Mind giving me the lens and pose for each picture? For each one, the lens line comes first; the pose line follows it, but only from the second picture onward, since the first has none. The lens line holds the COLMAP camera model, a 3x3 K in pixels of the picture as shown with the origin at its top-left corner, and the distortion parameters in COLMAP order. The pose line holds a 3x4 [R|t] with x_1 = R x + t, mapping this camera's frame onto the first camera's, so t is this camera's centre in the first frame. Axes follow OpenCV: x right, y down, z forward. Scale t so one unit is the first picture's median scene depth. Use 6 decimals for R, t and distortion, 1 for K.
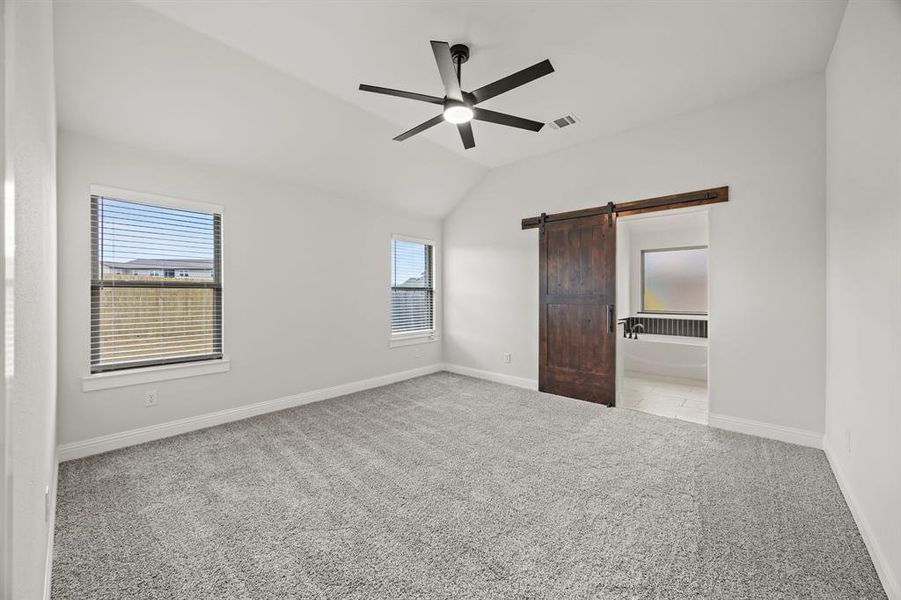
lens RADIAL K [[341.6, 0, 446.0], [0, 341.6, 298.0], [0, 0, 1]] dist [-0.003974, 0.000033]
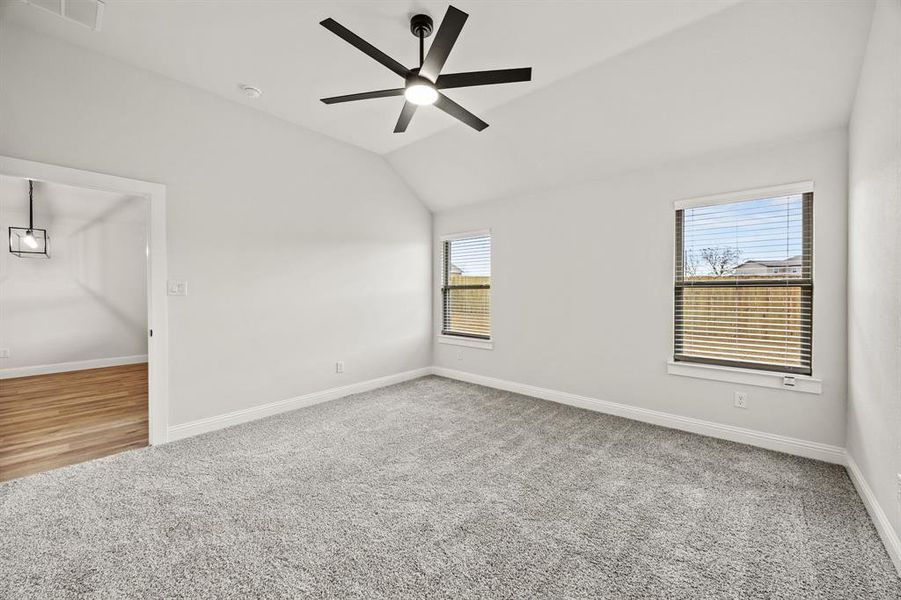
lens RADIAL K [[353.4, 0, 453.0], [0, 353.4, 296.5], [0, 0, 1]] dist [0.005988, -0.000111]
pose [[0.005405, 0.006759, -0.999963, 0.197743], [-0.010363, 0.999924, 0.006703, -0.001720], [0.999932, 0.010326, 0.005474, 0.215070]]
